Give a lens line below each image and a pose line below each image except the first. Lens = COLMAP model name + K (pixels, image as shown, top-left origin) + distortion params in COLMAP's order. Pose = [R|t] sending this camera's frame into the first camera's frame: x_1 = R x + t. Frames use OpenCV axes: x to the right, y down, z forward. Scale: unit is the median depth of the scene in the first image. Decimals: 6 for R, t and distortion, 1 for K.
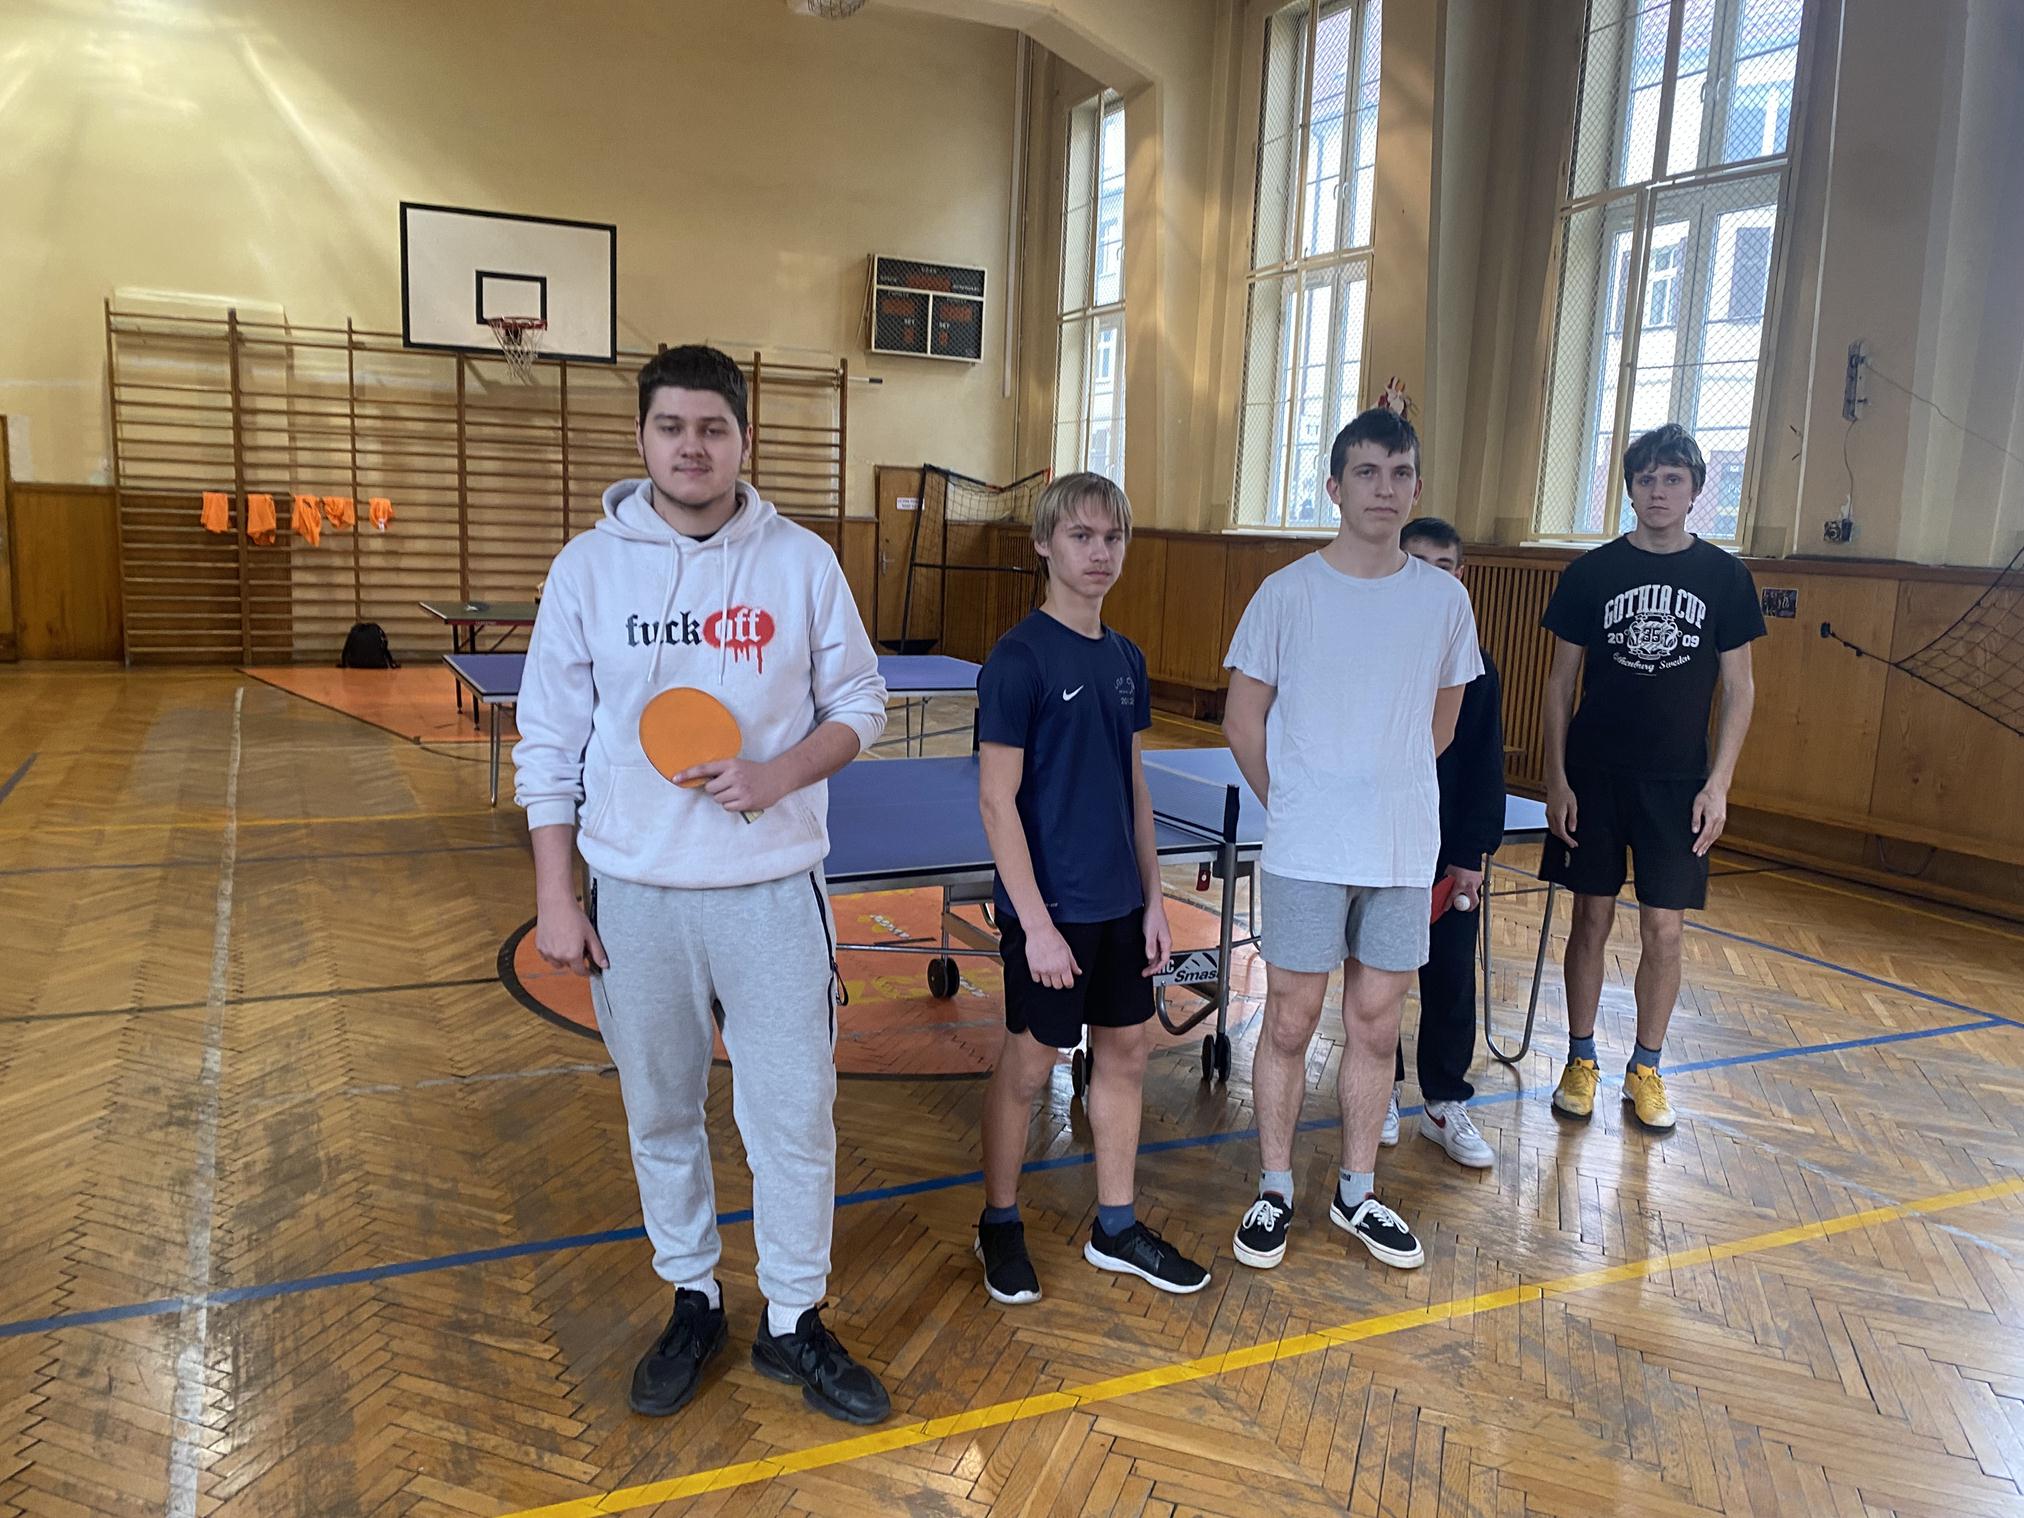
lens RADIAL K [[1511.4, 0, 976.3], [0, 1511.4, 773.3], [0, 0, 1]] dist [0.051908, -0.062923]
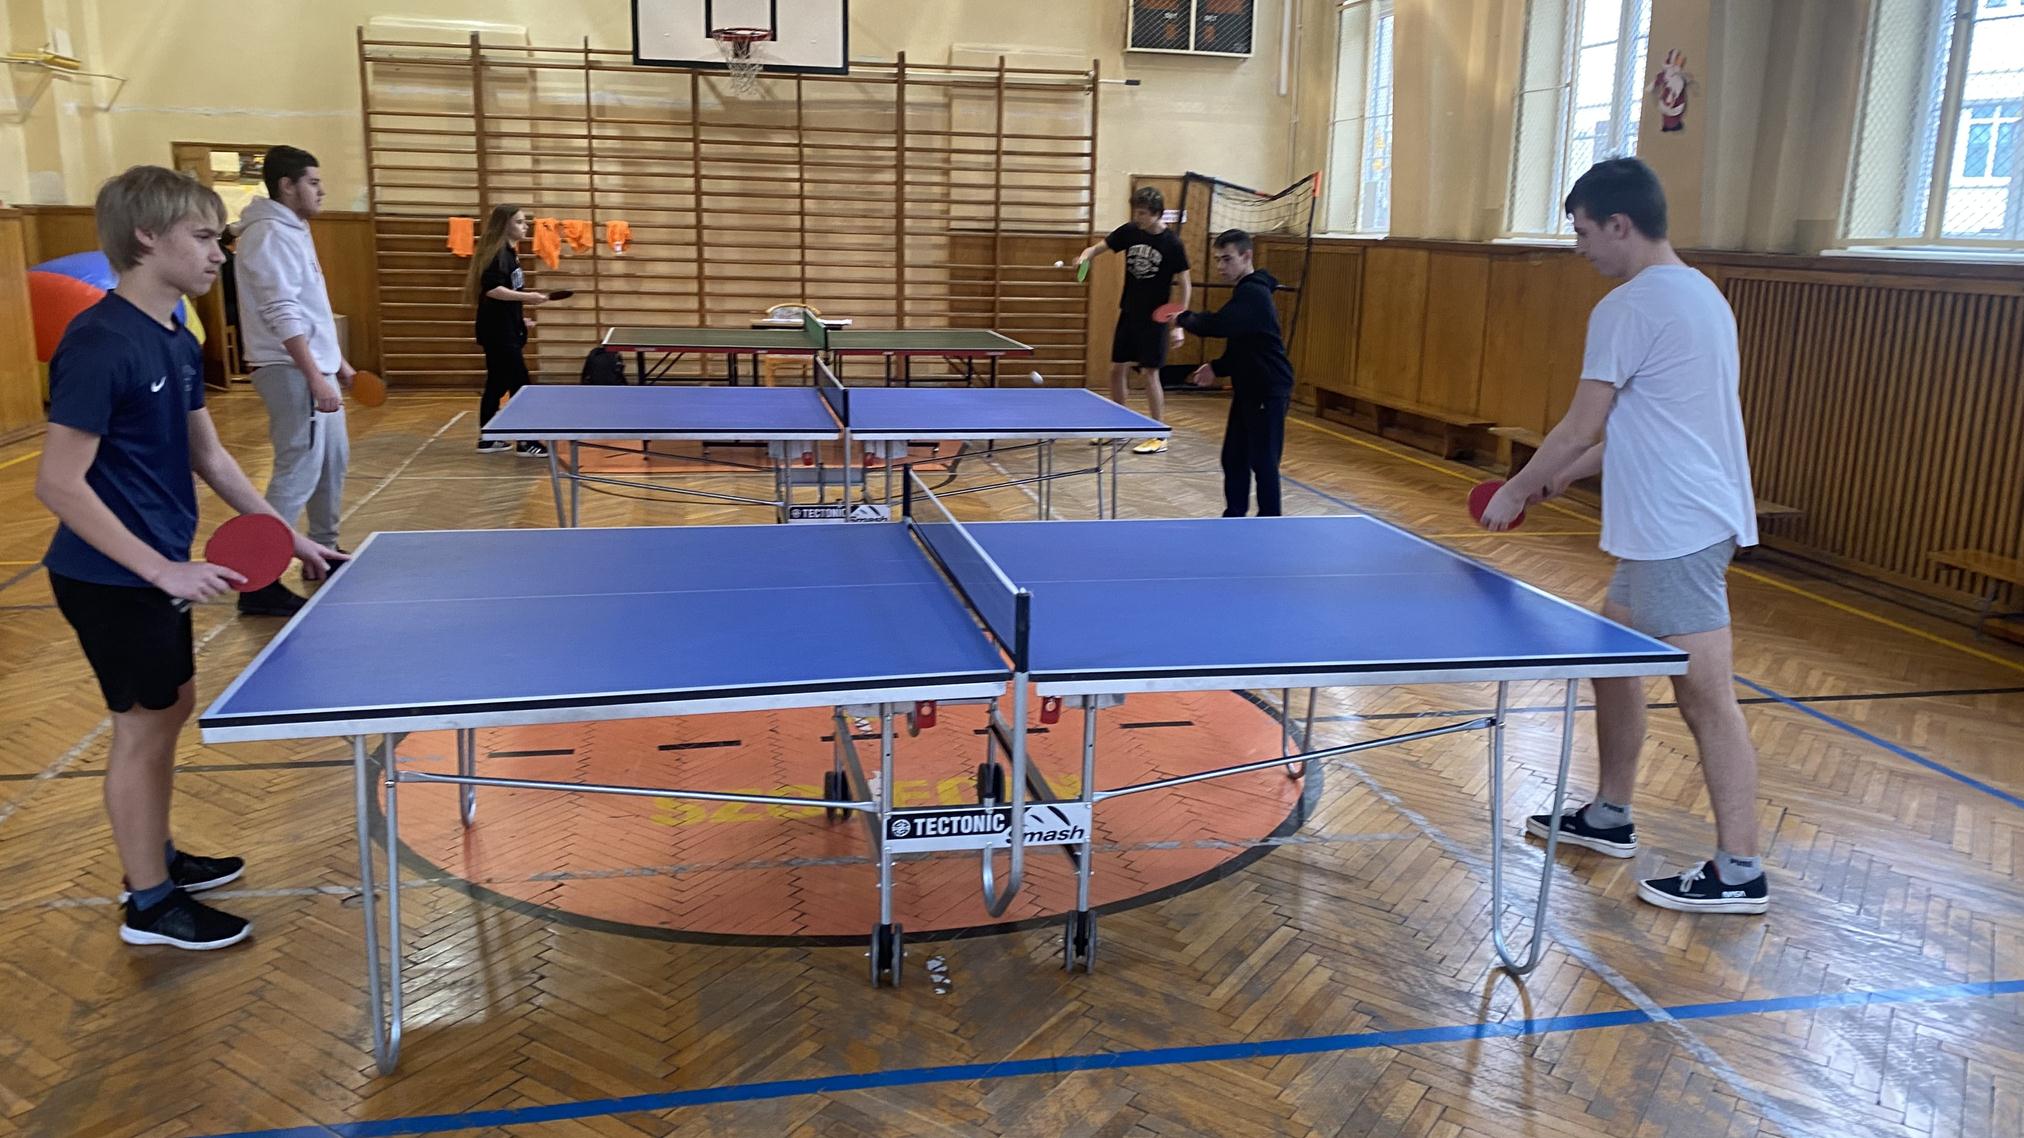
lens RADIAL K [[1514.2, 0, 1018.7], [0, 1514.2, 568.0], [0, 0, 1]] dist [0.040537, -0.052701]
pose [[0.975441, 0.034021, -0.217617, 0.089681], [-0.023532, 0.998441, 0.050610, -0.011132], [0.219000, -0.044246, 0.974721, 0.083518]]
